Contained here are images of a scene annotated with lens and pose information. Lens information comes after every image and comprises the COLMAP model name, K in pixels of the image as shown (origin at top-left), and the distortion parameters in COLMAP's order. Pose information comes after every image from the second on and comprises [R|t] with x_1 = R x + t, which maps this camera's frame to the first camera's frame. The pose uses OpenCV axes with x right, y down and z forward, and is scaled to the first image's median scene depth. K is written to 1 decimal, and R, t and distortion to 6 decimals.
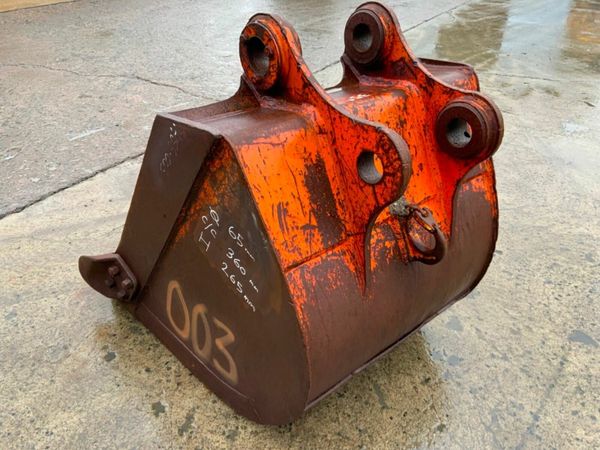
lens RADIAL K [[494.9, 0, 299.2], [0, 494.9, 224.4], [0, 0, 1]] dist [0.081601, -0.144294]
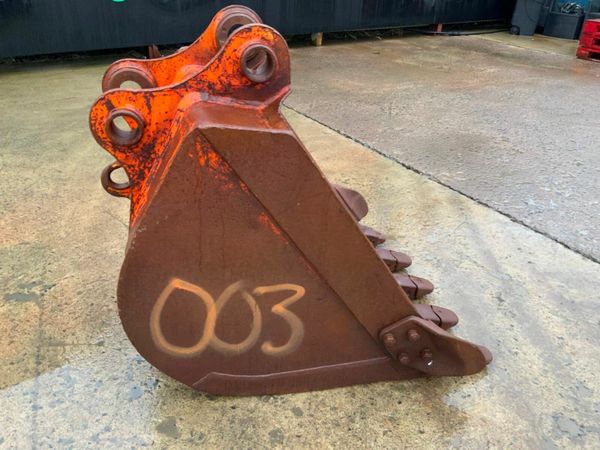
lens RADIAL K [[494.9, 0, 300.8], [0, 494.9, 225.3], [0, 0, 1]] dist [0.081601, -0.144294]
pose [[-0.457358, 0.396195, -0.796149, 1.046737], [-0.518506, 0.608537, 0.600694, -0.848192], [0.722478, 0.687541, -0.072890, 1.430138]]
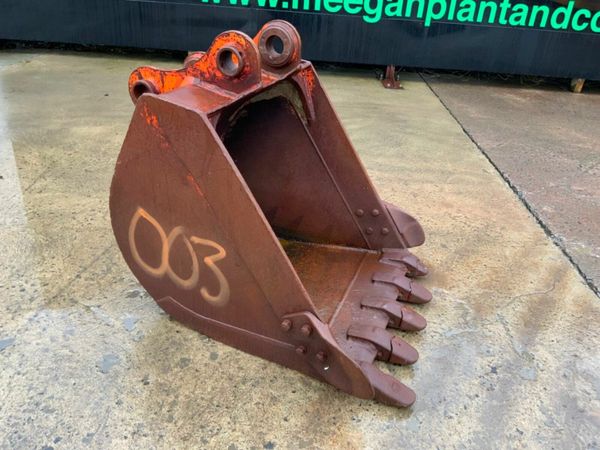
lens RADIAL K [[494.9, 0, 302.4], [0, 494.9, 227.7], [0, 0, 1]] dist [0.081601, -0.144294]
pose [[-0.880790, 0.143036, -0.451387, 0.633995], [-0.329325, 0.499908, 0.801022, -1.253440], [0.340227, 0.854185, -0.393209, 1.979729]]
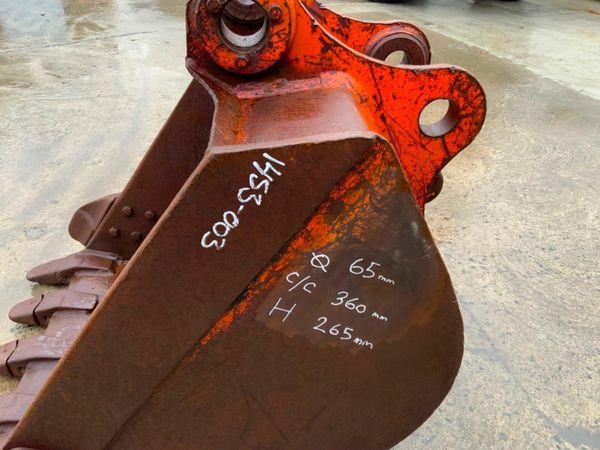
lens RADIAL K [[494.9, 0, 302.0], [0, 494.9, 224.7], [0, 0, 1]] dist [0.081601, -0.144294]
pose [[0.608429, -0.452014, 0.652302, -0.524871], [0.409820, 0.882824, 0.229499, -0.198069], [-0.679604, 0.127693, 0.722380, 0.444437]]
